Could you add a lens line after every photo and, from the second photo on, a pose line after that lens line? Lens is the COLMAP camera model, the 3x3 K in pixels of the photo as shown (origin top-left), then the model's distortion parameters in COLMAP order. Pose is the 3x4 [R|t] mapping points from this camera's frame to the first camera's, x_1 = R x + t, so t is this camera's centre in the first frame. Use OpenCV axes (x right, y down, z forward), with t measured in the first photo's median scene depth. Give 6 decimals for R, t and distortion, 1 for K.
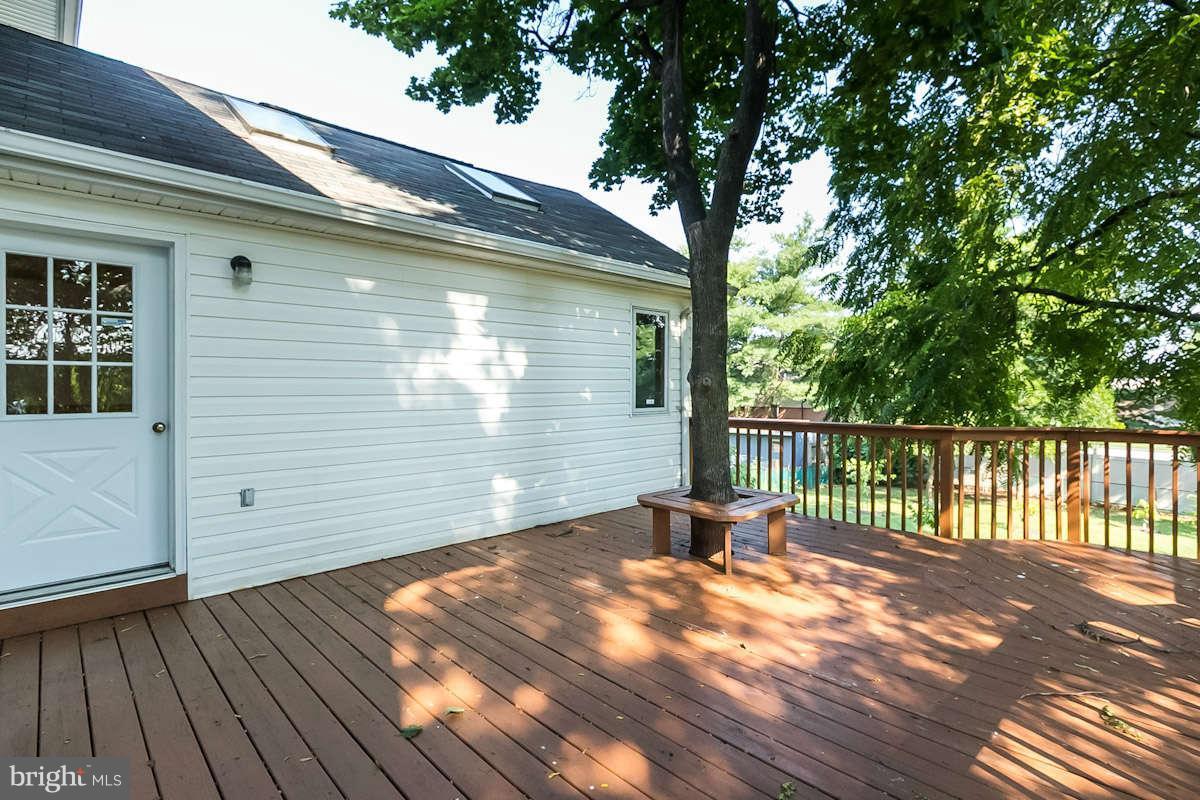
lens RADIAL K [[565.5, 0, 600.7], [0, 565.5, 394.2], [0, 0, 1]] dist [-0.001541, -0.000266]
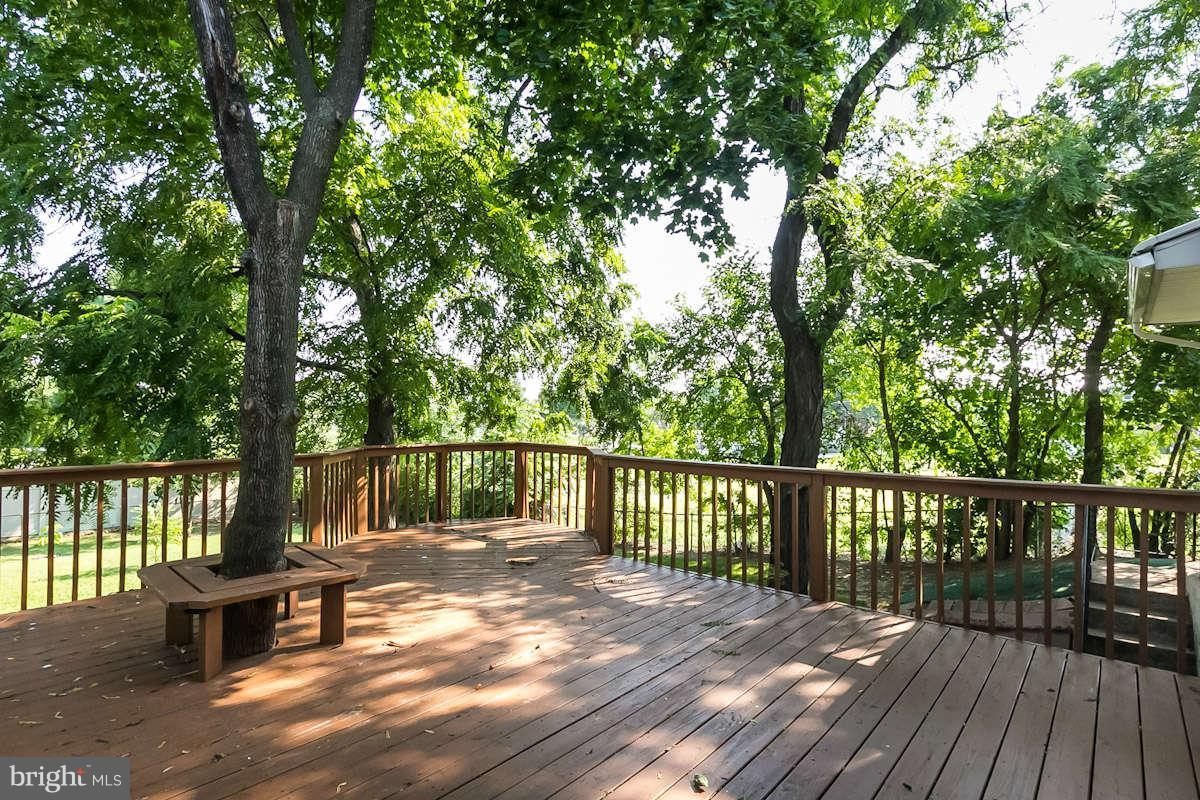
lens RADIAL K [[565.5, 0, 600.8], [0, 565.5, 405.3], [0, 0, 1]] dist [-0.001541, -0.000266]
pose [[-0.063616, 0.016080, 0.997845, -0.780955], [0.001864, 0.999870, -0.015994, -0.017698], [-0.997973, 0.000842, -0.063638, 0.822630]]
